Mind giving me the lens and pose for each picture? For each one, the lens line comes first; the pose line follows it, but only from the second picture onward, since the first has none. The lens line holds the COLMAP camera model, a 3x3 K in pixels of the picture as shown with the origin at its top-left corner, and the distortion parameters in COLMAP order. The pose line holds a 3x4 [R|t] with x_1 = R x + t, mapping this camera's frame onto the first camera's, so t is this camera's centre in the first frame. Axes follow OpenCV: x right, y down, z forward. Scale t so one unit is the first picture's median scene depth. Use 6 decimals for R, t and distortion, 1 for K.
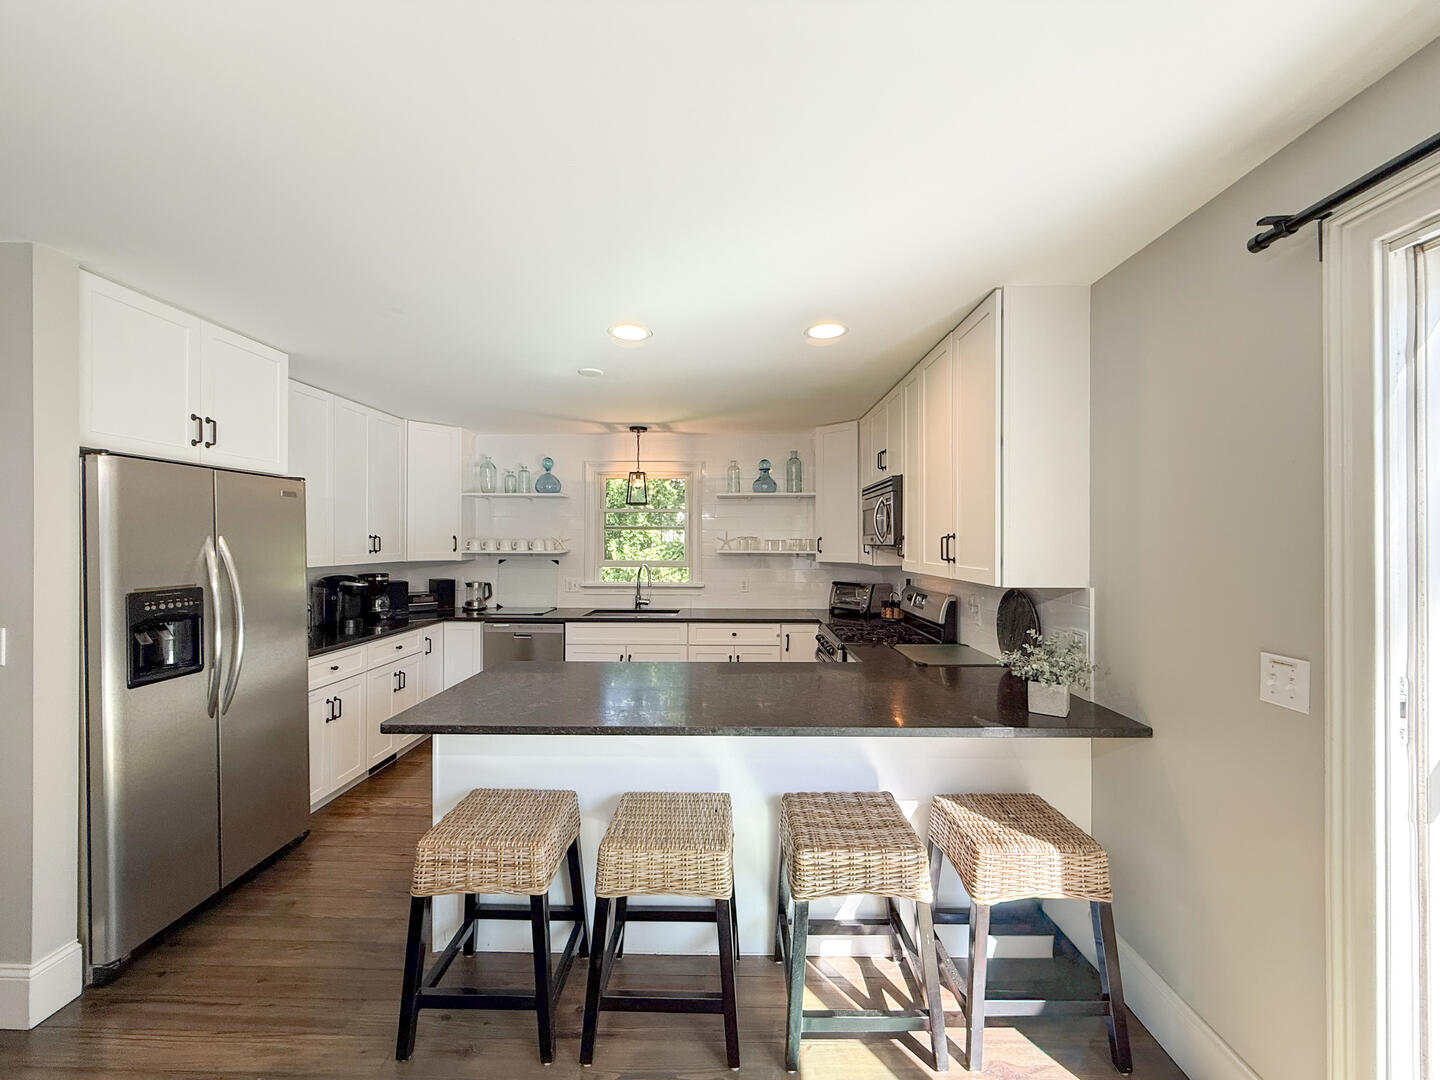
lens RADIAL K [[568.5, 0, 726.8], [0, 568.5, 537.4], [0, 0, 1]] dist [0.000618, -0.000009]
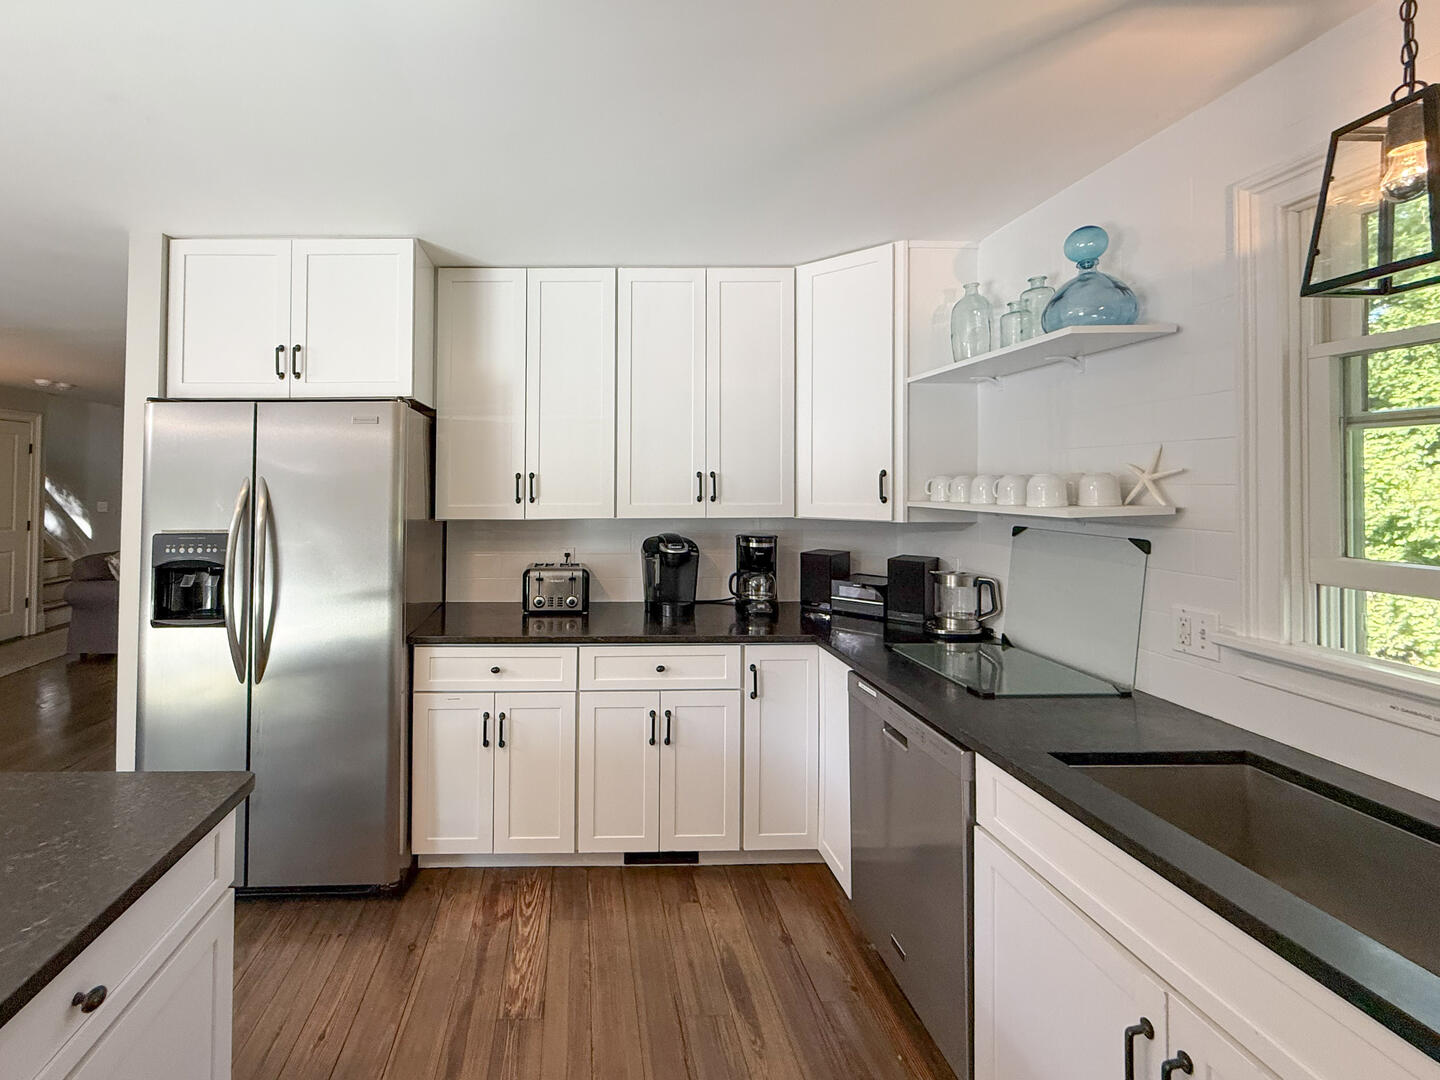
lens RADIAL K [[634.0, 0, 720.1], [0, 634.0, 474.4], [0, 0, 1]] dist [-0.000216, -0.000096]
pose [[0.023358, -0.016100, -0.999598, 0.062186], [0.009486, 0.999829, -0.015882, 0.009799], [0.999682, -0.009111, 0.023507, 1.047822]]
